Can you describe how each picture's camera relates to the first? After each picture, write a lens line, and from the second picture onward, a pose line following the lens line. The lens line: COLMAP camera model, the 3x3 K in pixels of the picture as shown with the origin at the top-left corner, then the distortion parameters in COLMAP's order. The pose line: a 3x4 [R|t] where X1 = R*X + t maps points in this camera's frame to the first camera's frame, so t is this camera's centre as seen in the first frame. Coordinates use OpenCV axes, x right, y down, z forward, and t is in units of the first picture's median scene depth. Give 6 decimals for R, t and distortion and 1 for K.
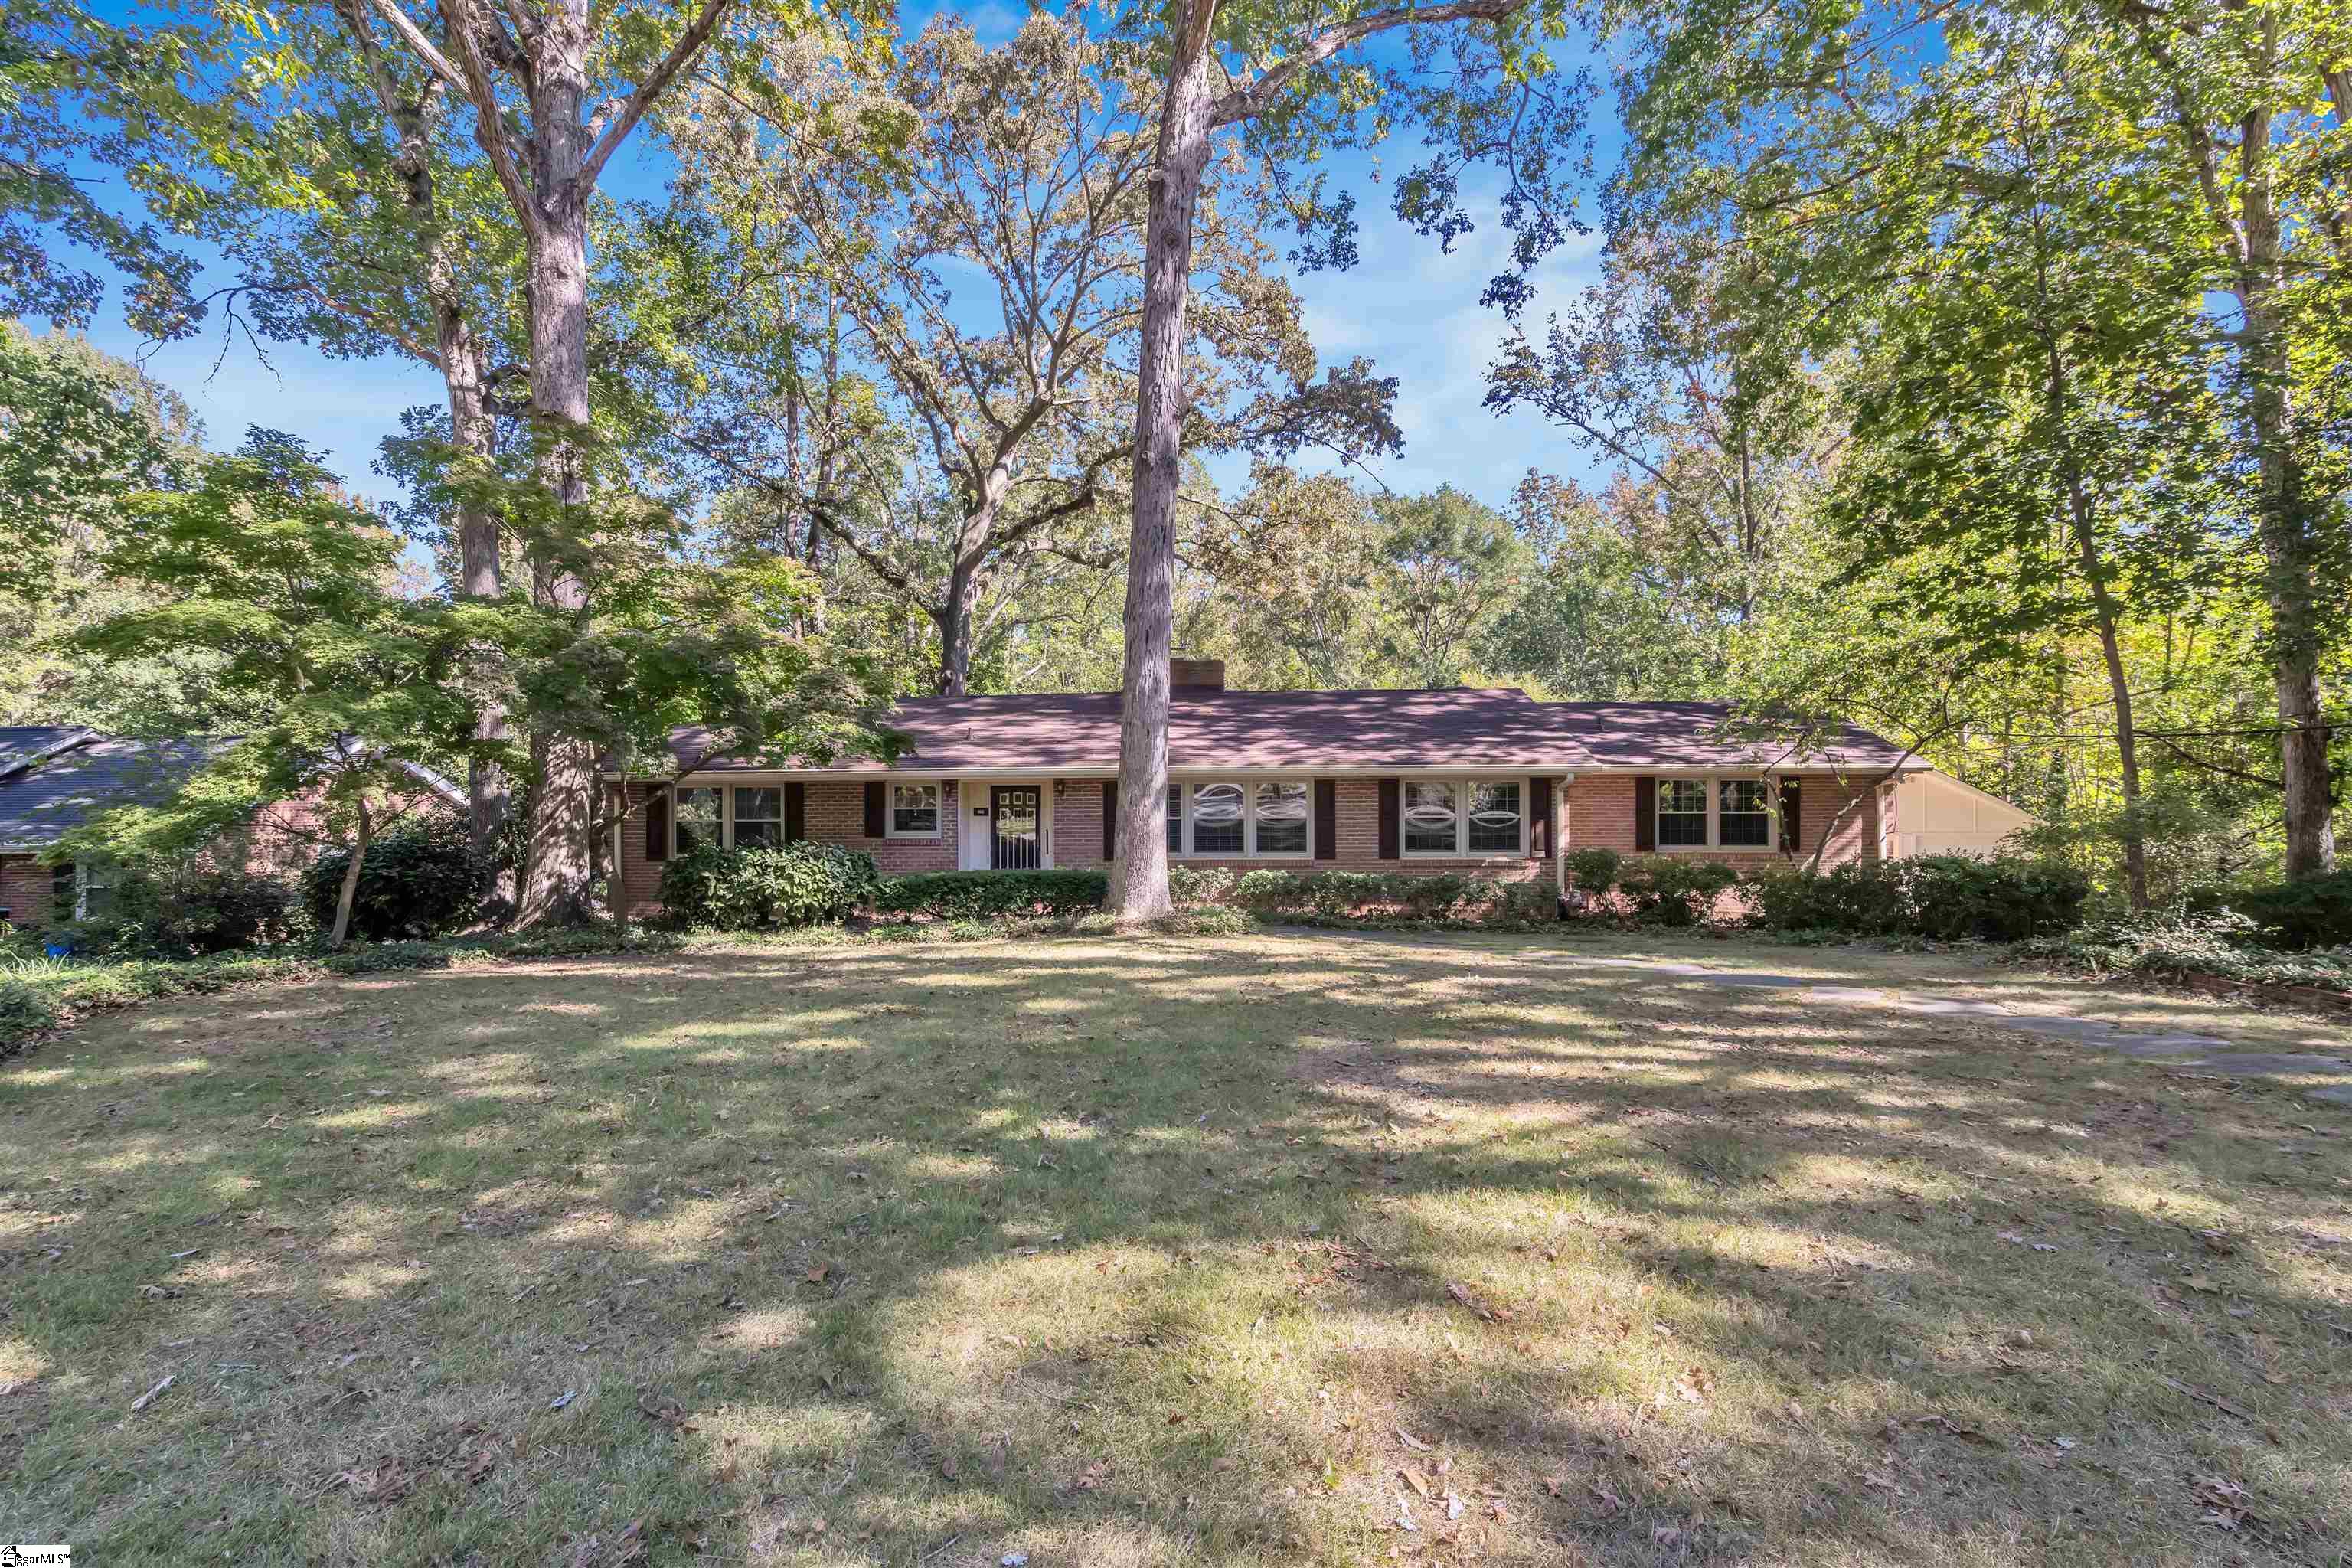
lens RADIAL K [[1064.1, 0, 1176.4], [0, 1064.1, 720.4], [0, 0, 1]] dist [-0.002086, -0.000128]
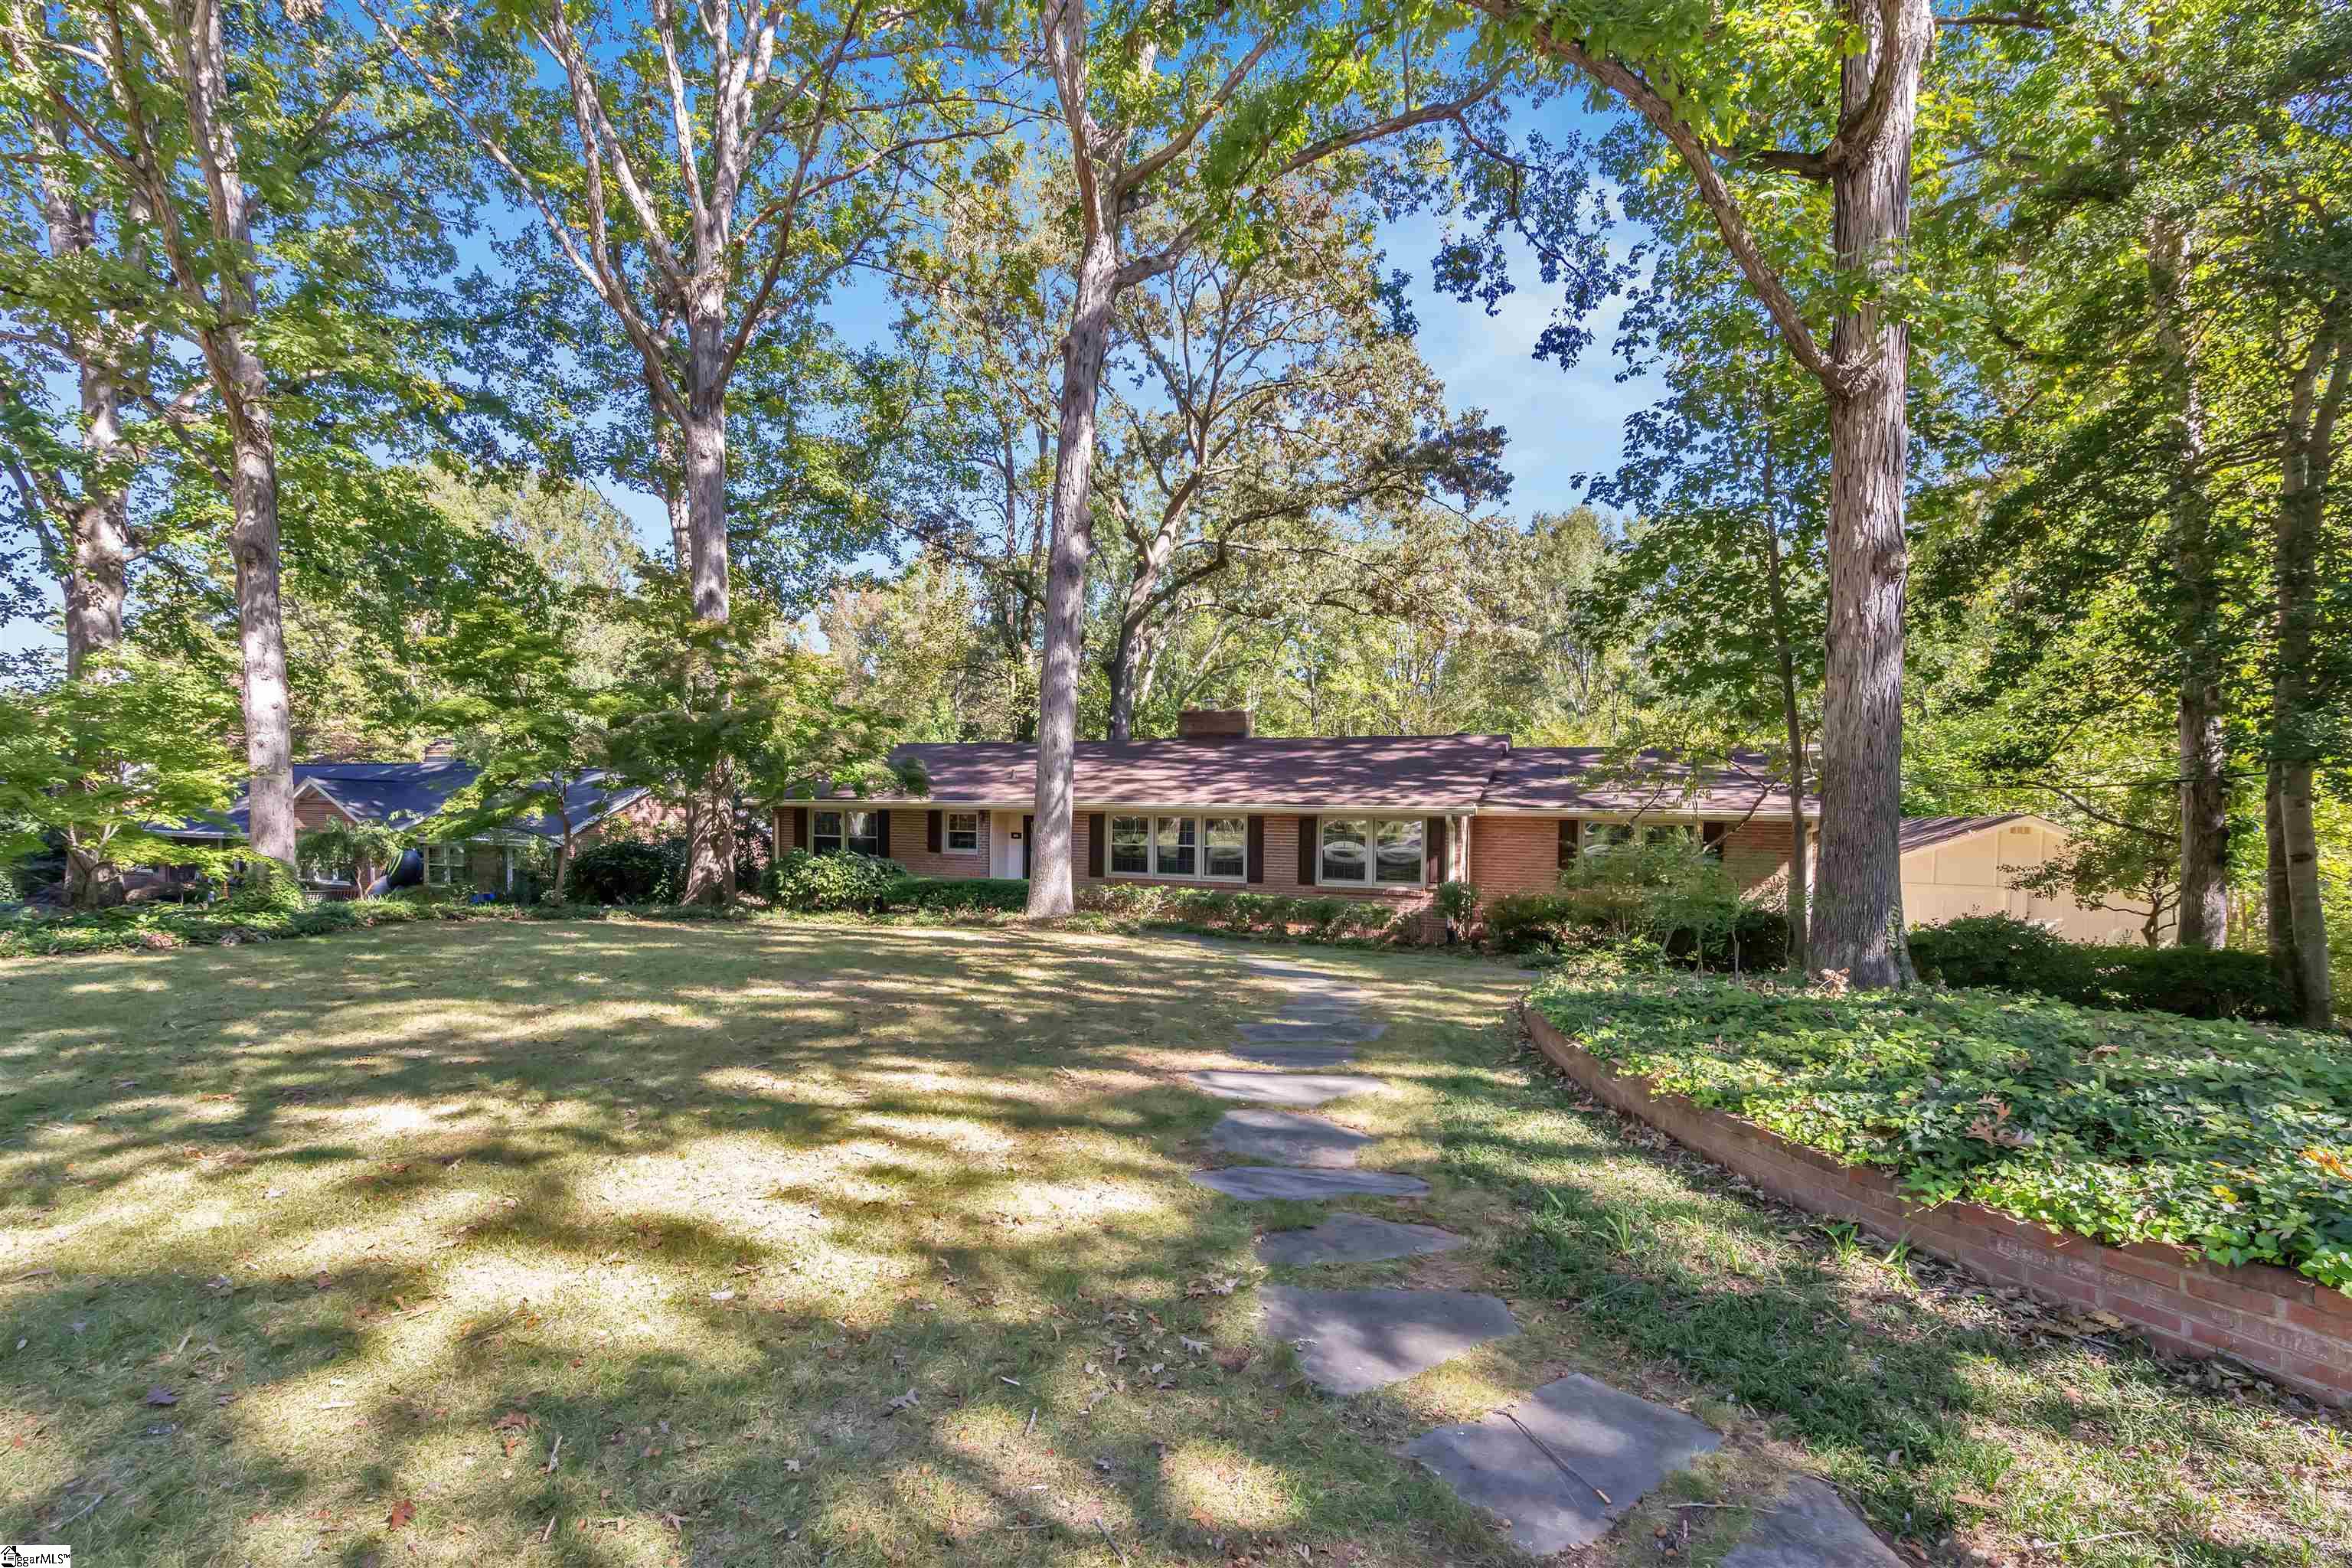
lens RADIAL K [[1074.4, 0, 1176.0], [0, 1074.4, 784.0], [0, 0, 1]] dist [0.000856, 0.000405]
pose [[0.944061, 0.012414, -0.329536, 0.440169], [-0.002311, 0.999516, 0.031031, -0.016504], [0.329762, -0.028534, 0.943633, -0.154750]]
